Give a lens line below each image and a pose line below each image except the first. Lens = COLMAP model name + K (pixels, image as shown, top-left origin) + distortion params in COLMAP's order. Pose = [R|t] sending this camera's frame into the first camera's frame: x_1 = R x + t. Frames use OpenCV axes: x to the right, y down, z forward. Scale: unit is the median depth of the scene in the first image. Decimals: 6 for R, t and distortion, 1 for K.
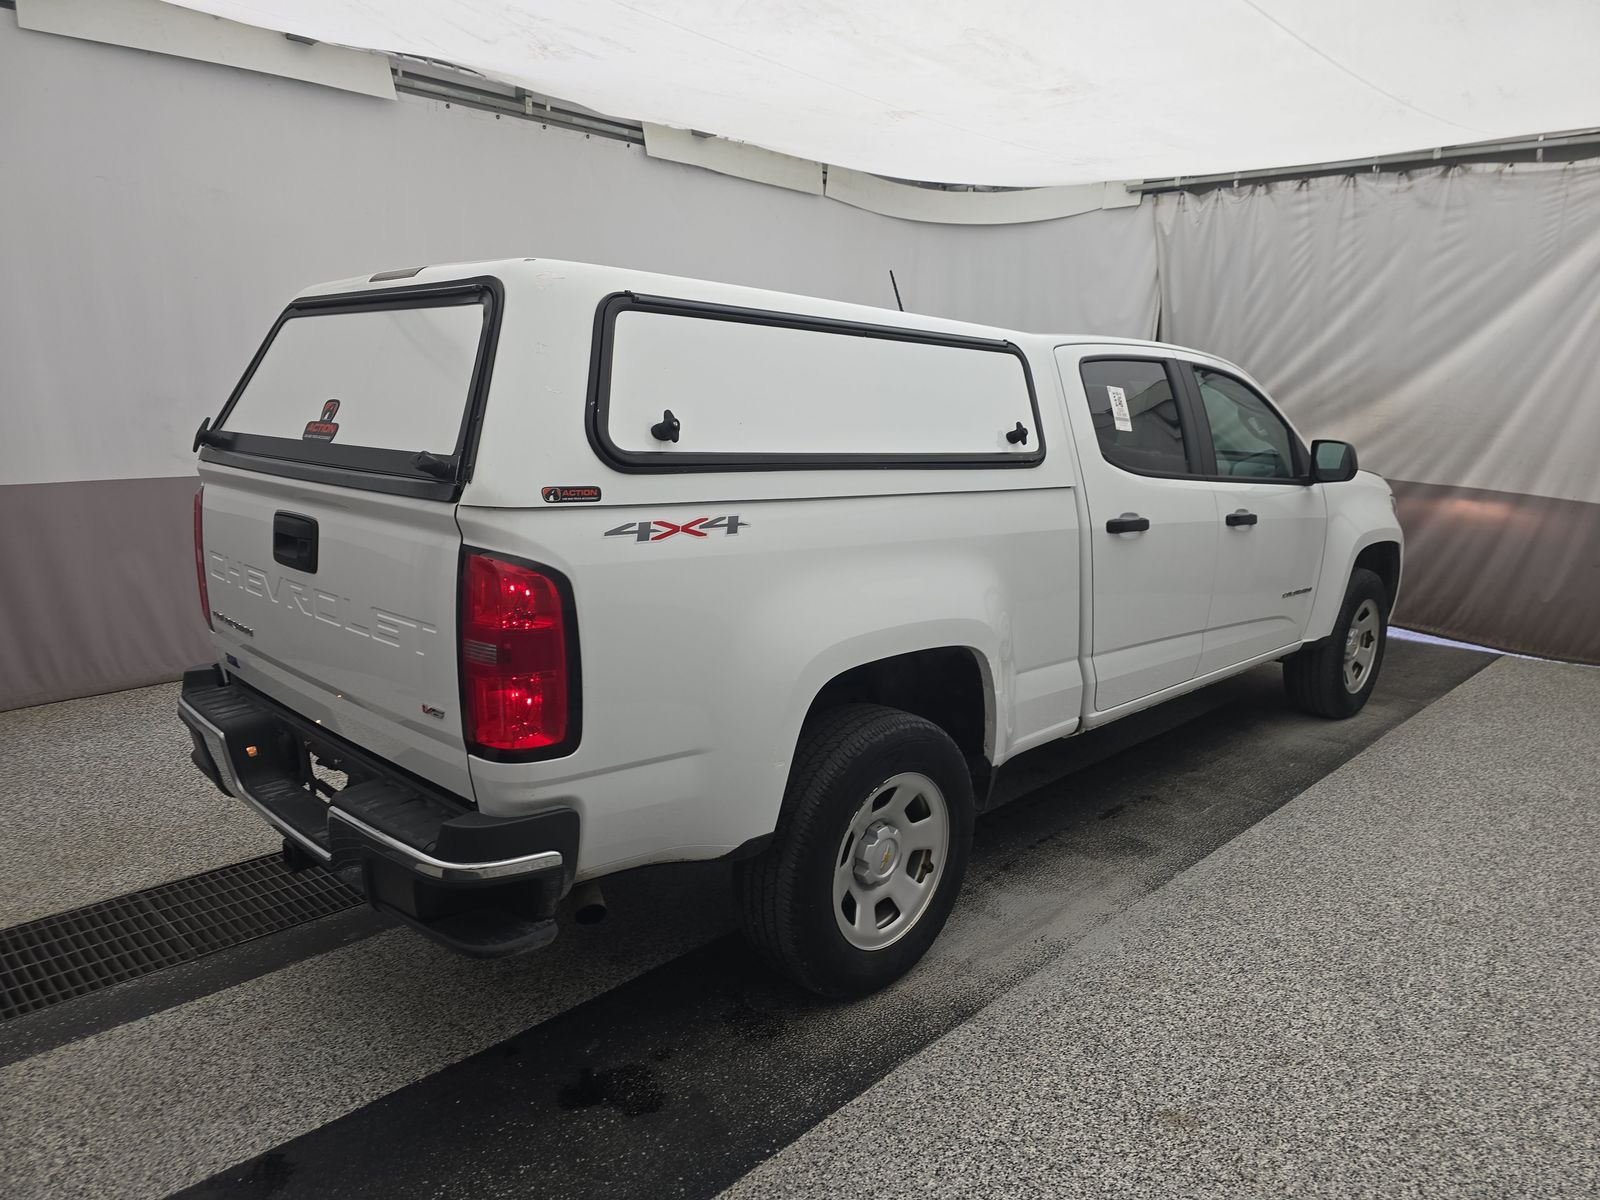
lens RADIAL K [[1080.4, 0, 809.5], [0, 1080.4, 603.3], [0, 0, 1]] dist [0.035596, -0.031353]
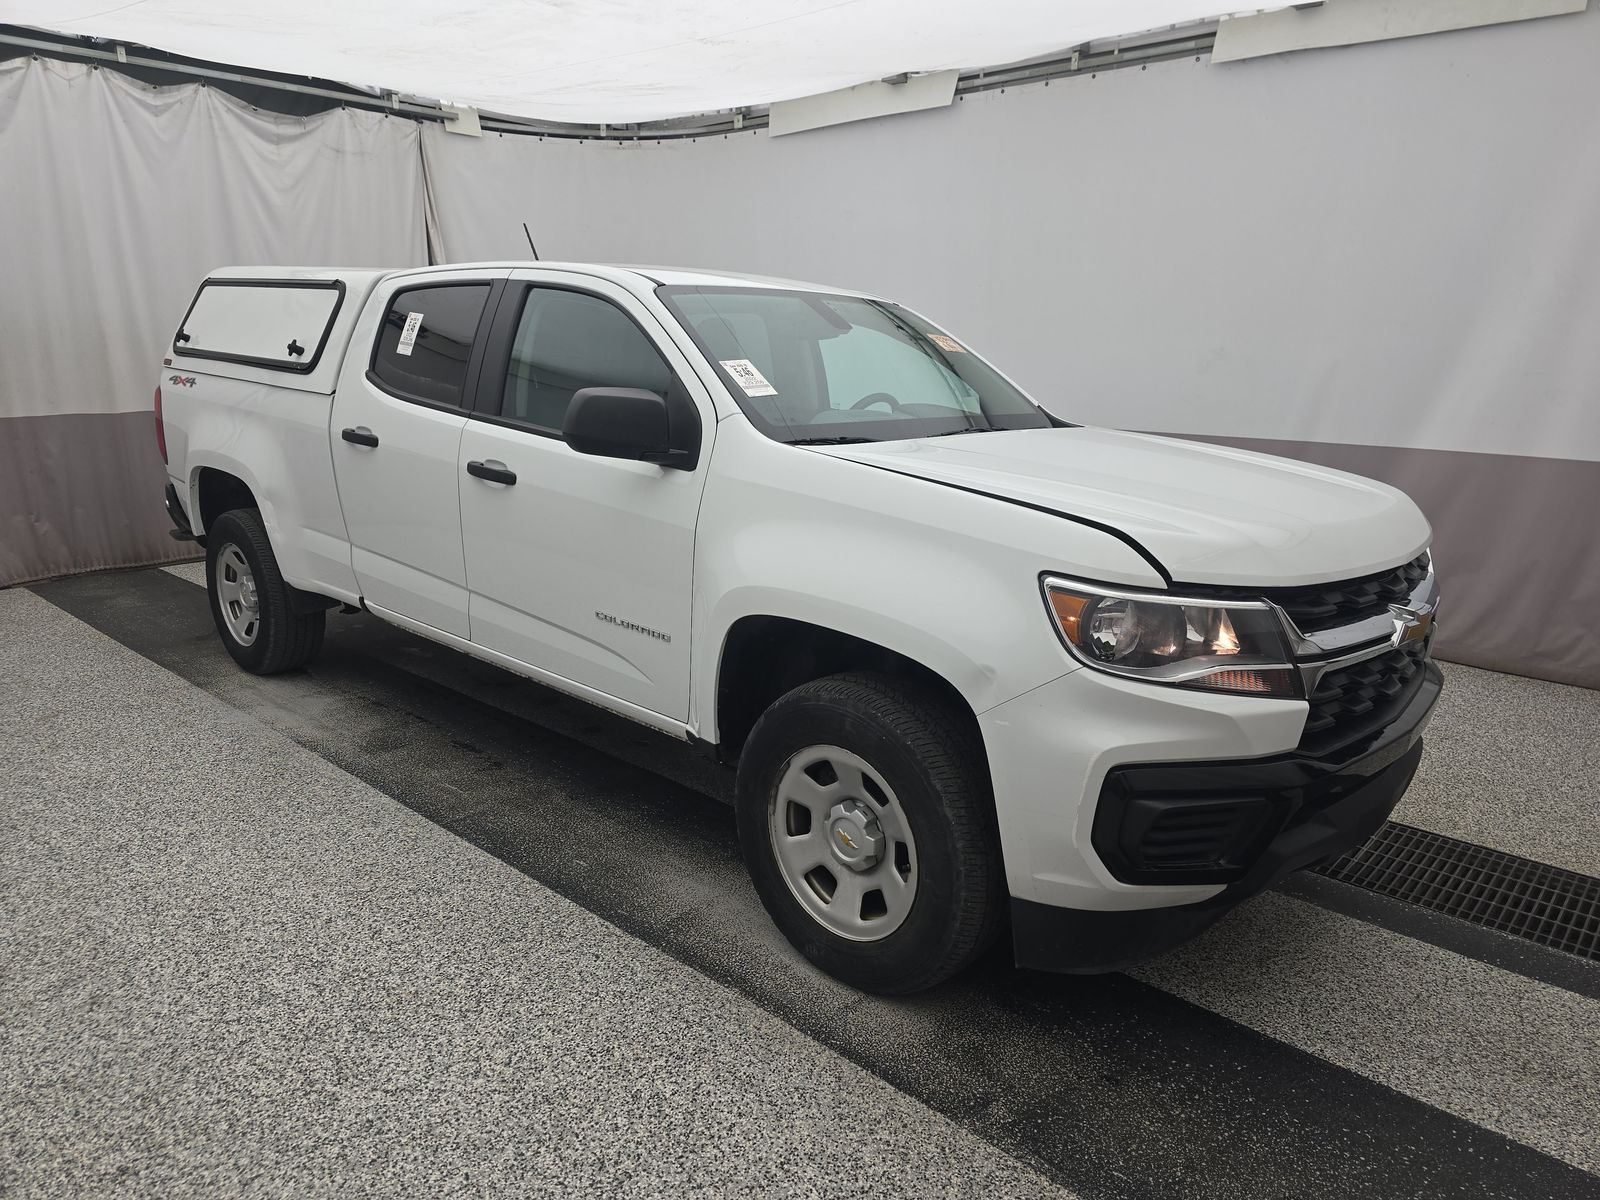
lens RADIAL K [[1080.4, 0, 809.5], [0, 1080.4, 603.3], [0, 0, 1]] dist [0.035596, -0.031353]
pose [[0.030059, 0.211177, -0.976986, 1.020680], [-0.216399, 0.955621, 0.199901, -0.165294], [0.975842, 0.205410, 0.074423, 0.999342]]
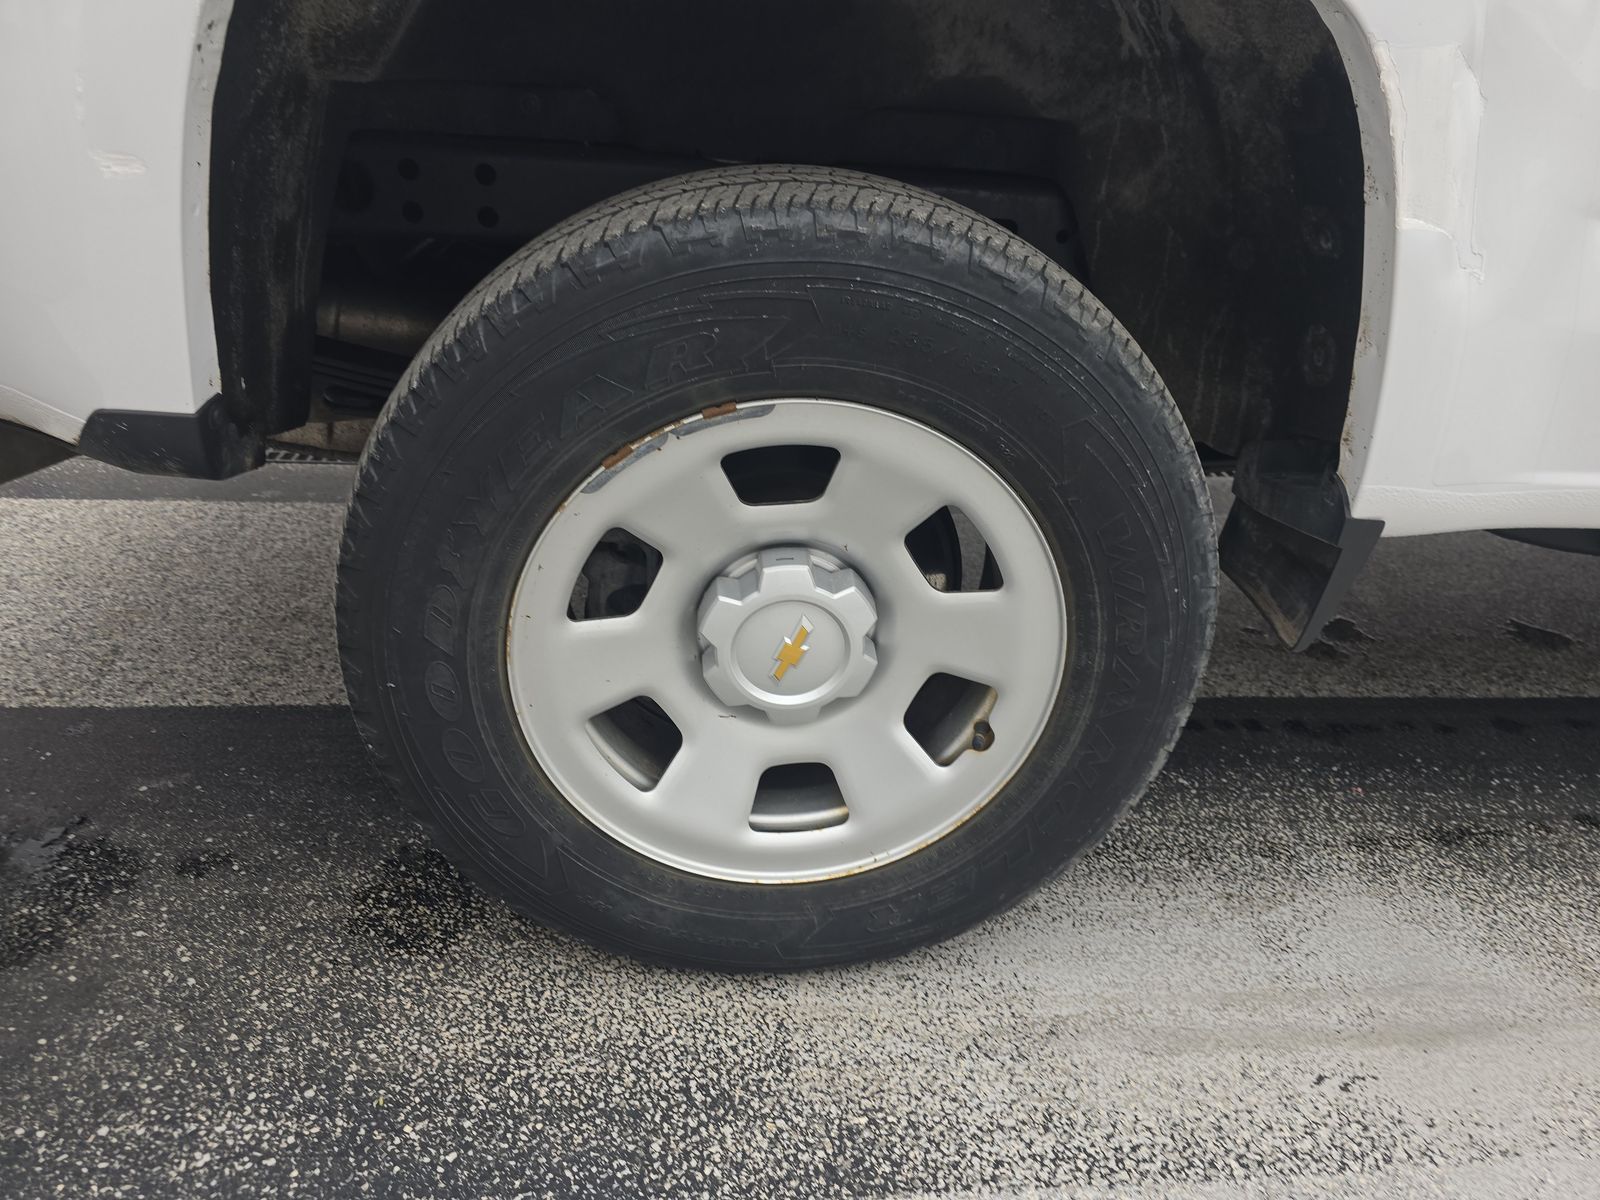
lens RADIAL K [[1080.4, 0, 809.5], [0, 1080.4, 603.3], [0, 0, 1]] dist [0.035596, -0.031353]
pose [[0.756091, 0.319408, -0.571231, 0.147583], [-0.168851, 0.938473, 0.301260, 0.068638], [0.632310, -0.131327, 0.763504, 0.429038]]
